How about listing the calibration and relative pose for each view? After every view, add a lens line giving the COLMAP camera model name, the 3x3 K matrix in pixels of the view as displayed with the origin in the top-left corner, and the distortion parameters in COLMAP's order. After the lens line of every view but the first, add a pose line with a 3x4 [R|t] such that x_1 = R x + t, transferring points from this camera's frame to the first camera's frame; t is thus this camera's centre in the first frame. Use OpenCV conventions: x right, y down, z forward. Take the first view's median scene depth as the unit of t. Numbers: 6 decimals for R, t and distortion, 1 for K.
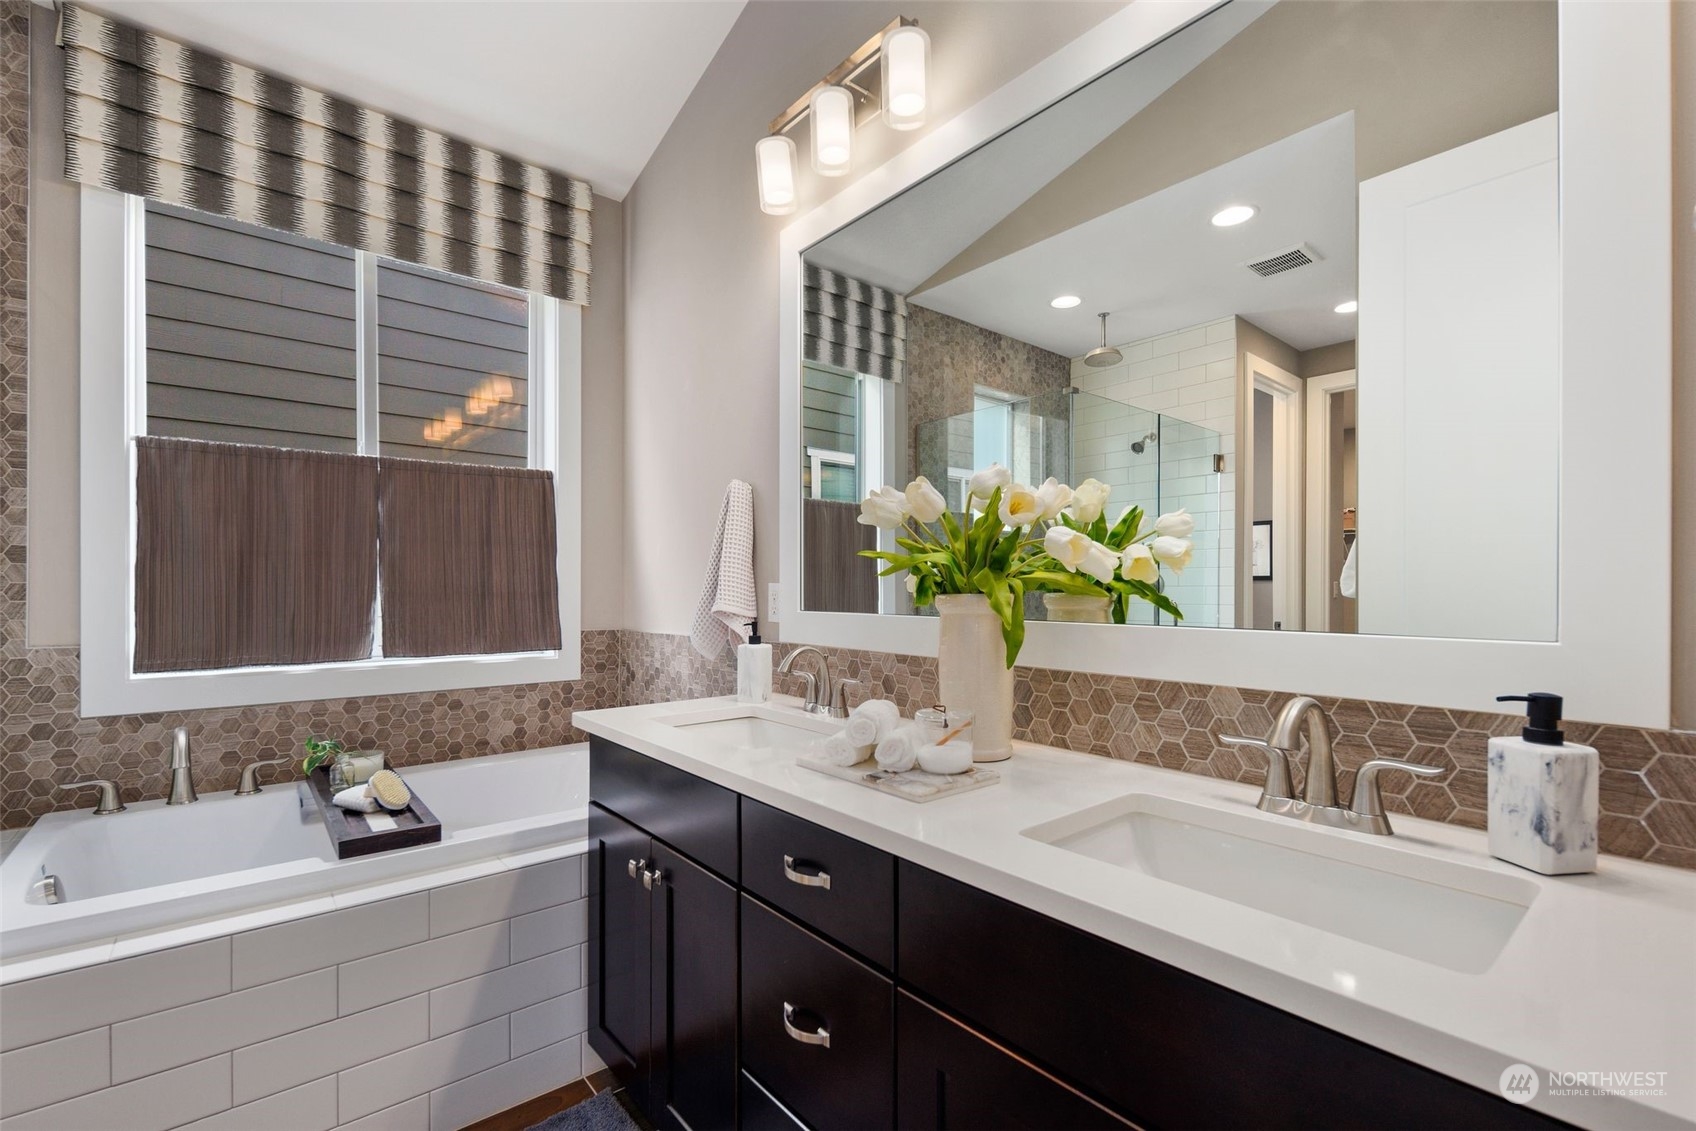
lens RADIAL K [[744.2, 0, 869.1], [0, 744.2, 586.9], [0, 0, 1]] dist [-0.013100, 0.002258]
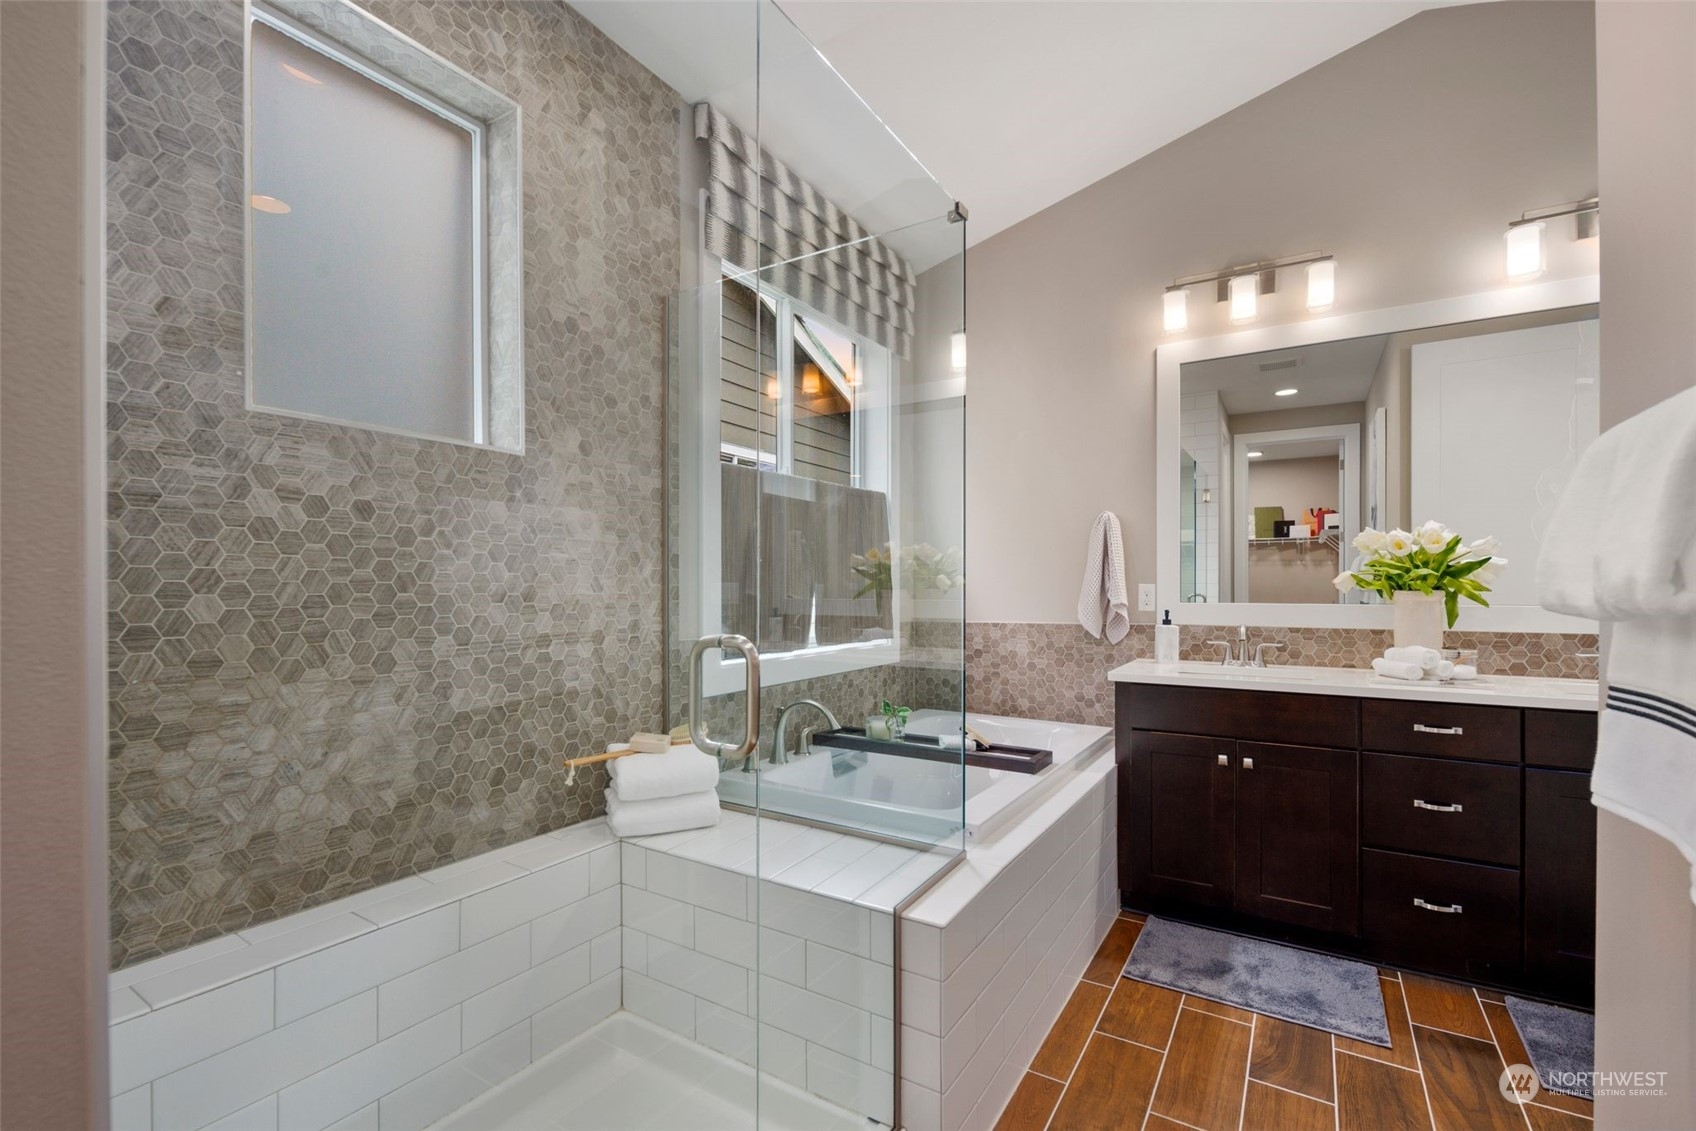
lens RADIAL K [[744.2, 0, 876.8], [0, 744.2, 587.0], [0, 0, 1]] dist [-0.013100, 0.002258]
pose [[0.950837, -0.002263, 0.309683, -0.983467], [0.001582, 0.999996, 0.002451, -0.003755], [-0.309687, -0.001841, 0.950837, -0.200966]]
